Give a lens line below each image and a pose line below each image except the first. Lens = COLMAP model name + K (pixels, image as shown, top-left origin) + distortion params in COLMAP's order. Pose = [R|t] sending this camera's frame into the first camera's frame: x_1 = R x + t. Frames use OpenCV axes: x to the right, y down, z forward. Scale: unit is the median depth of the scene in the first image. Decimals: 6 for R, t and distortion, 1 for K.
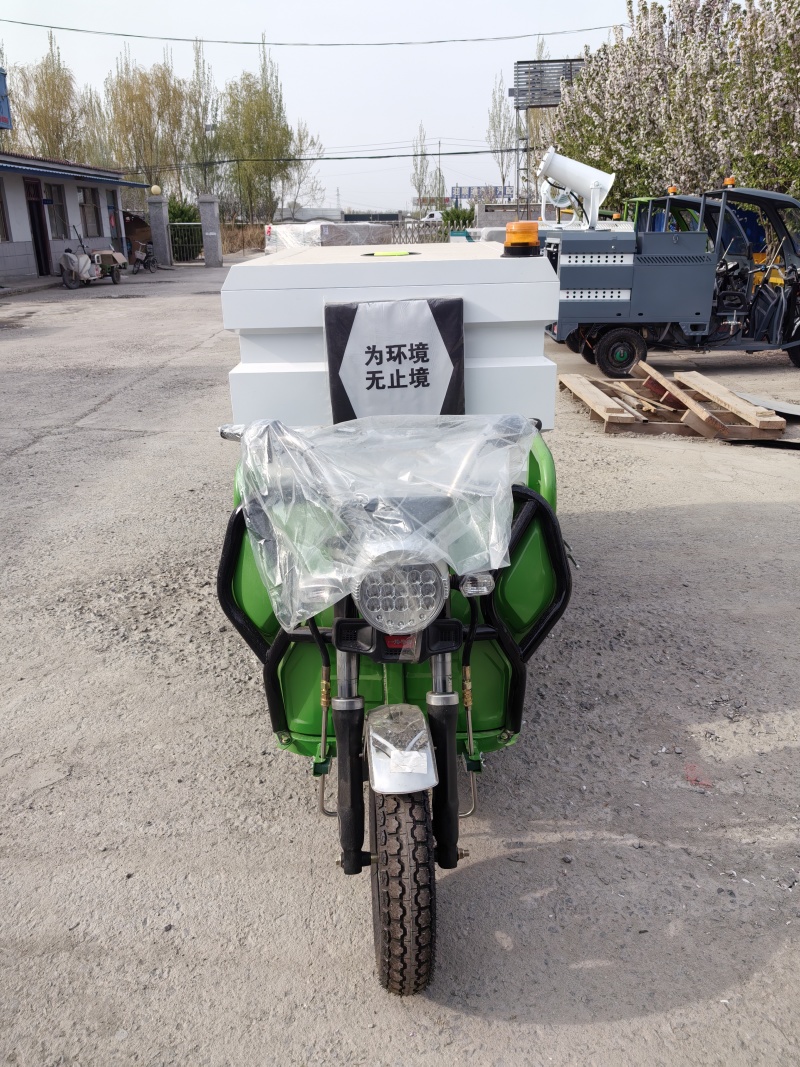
lens RADIAL K [[845.7, 0, 397.8], [0, 845.7, 528.7], [0, 0, 1]] dist [0.052120, -0.073768]
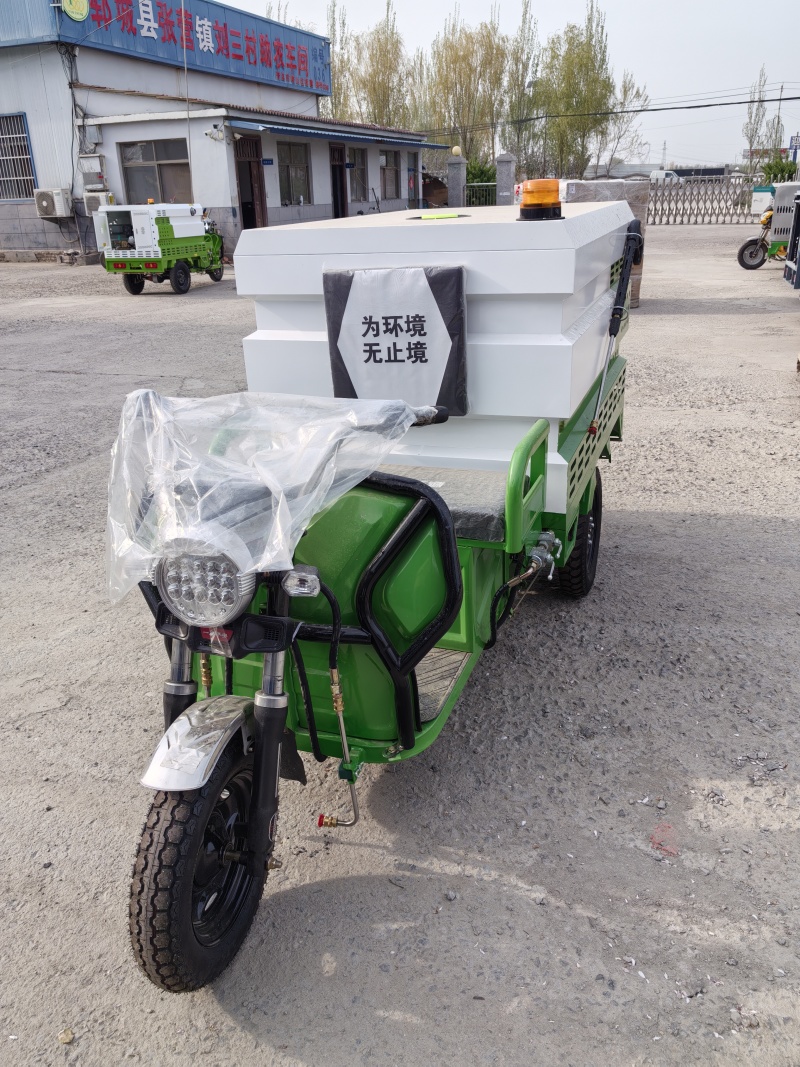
lens RADIAL K [[845.7, 0, 397.8], [0, 845.7, 528.7], [0, 0, 1]] dist [0.052120, -0.073768]
pose [[0.940971, 0.112803, -0.319138, 0.036892], [-0.099307, 0.993347, 0.058306, -0.004434], [0.323592, -0.023171, 0.945913, 0.012768]]
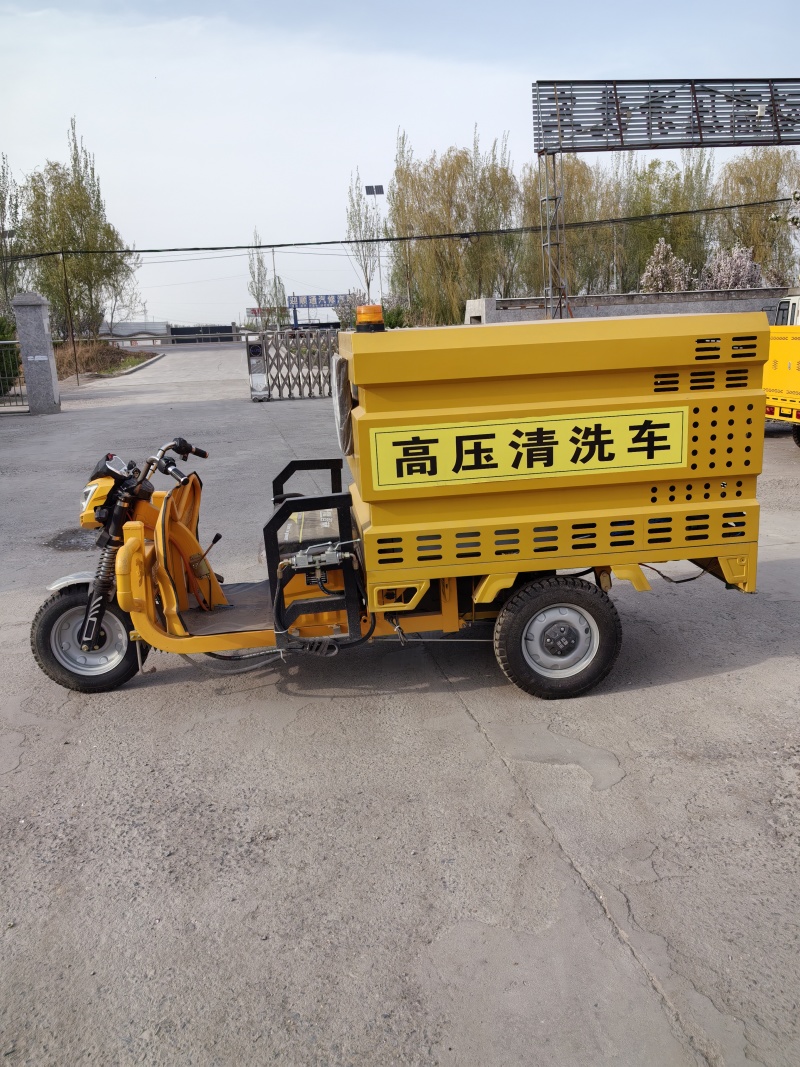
lens RADIAL K [[845.7, 0, 397.8], [0, 845.7, 528.7], [0, 0, 1]] dist [0.052120, -0.073768]
pose [[0.975872, -0.076993, 0.204317, -0.164654], [0.100744, 0.988978, -0.108502, -0.220524], [-0.193711, 0.126468, 0.972873, 0.617358]]
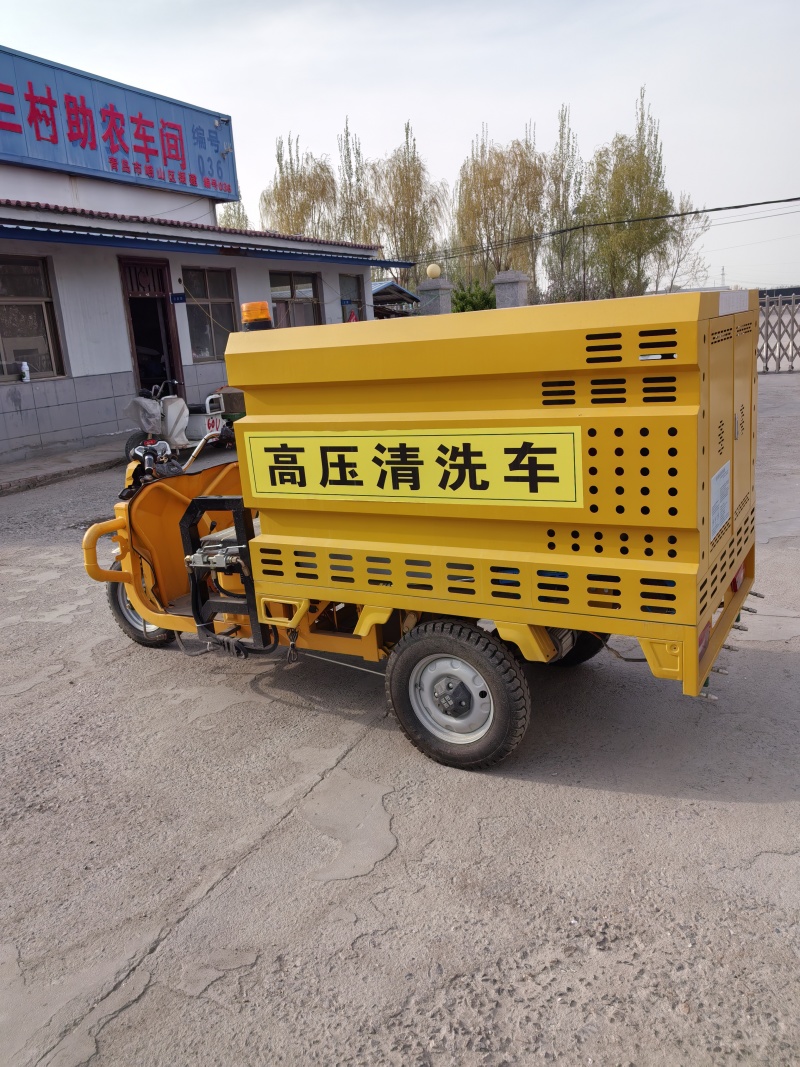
lens RADIAL K [[845.7, 0, 397.8], [0, 845.7, 528.7], [0, 0, 1]] dist [0.052120, -0.073768]
pose [[0.912300, 0.044364, -0.407112, -0.057830], [-0.082929, 0.993532, -0.077568, -0.229418], [0.401037, 0.104526, 0.910079, 0.642687]]
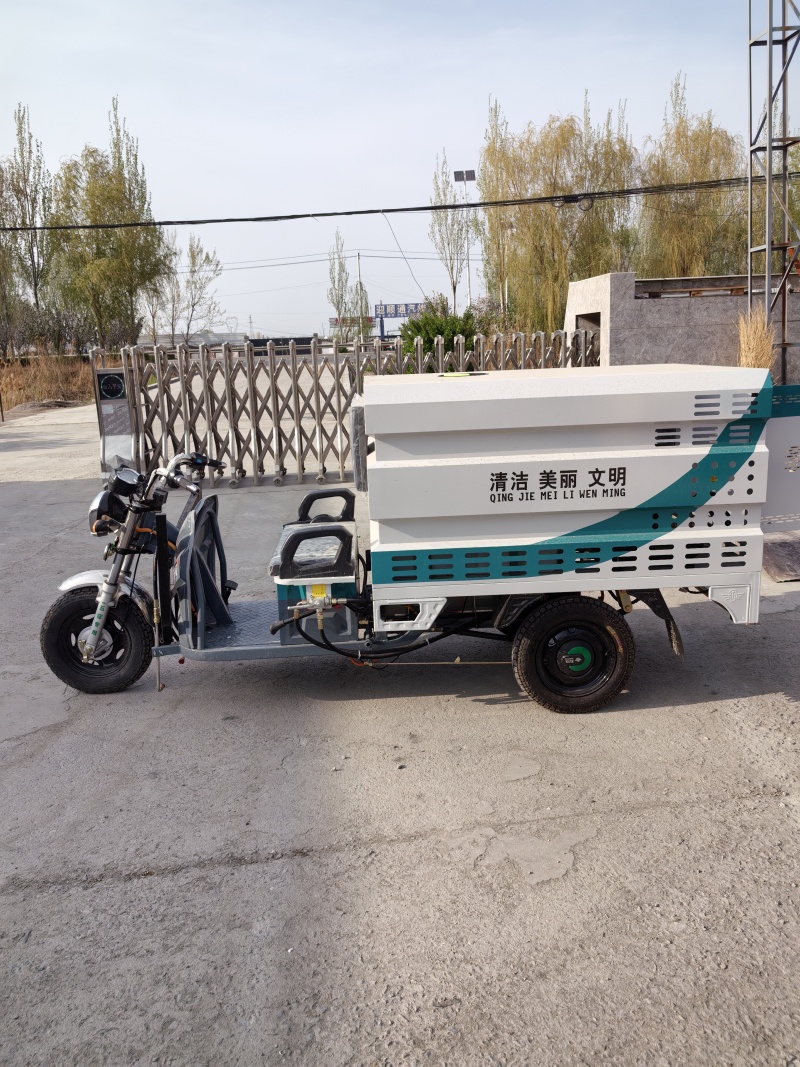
lens RADIAL K [[845.7, 0, 397.8], [0, 845.7, 528.7], [0, 0, 1]] dist [0.052120, -0.073768]
pose [[0.994666, -0.048590, 0.090987, -0.012662], [0.060250, 0.989664, -0.130133, -0.386459], [-0.083724, 0.134921, 0.987313, 1.077960]]
